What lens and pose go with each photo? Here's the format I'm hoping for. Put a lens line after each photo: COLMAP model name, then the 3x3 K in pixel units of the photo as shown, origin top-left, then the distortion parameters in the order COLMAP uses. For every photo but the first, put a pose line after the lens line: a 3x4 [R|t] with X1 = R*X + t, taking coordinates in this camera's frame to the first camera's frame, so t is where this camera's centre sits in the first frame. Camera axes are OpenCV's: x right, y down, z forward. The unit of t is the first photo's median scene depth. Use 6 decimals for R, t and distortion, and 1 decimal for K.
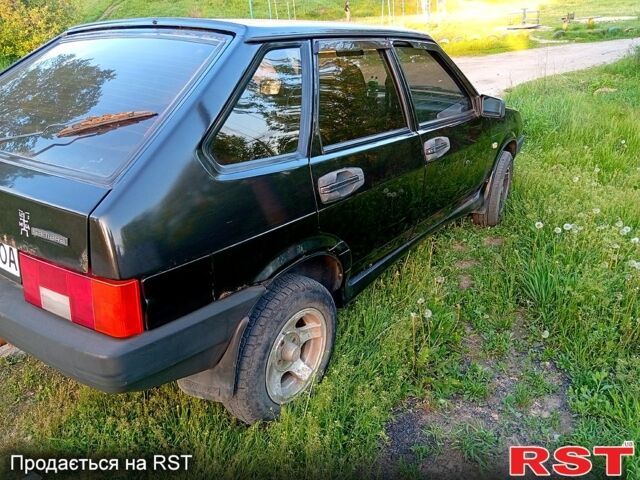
lens RADIAL K [[500.4, 0, 320.0], [0, 500.4, 240.0], [0, 0, 1]] dist [0.111012, -0.254134]
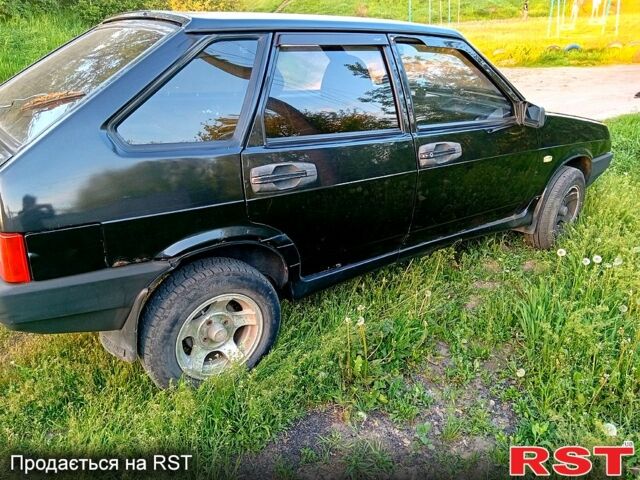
lens RADIAL K [[500.4, 0, 320.0], [0, 500.4, 240.0], [0, 0, 1]] dist [0.111012, -0.254134]
pose [[0.948546, 0.138398, -0.284792, 0.411794], [-0.137064, 0.990254, 0.024711, -0.021609], [0.285436, 0.015595, 0.958271, 0.058547]]
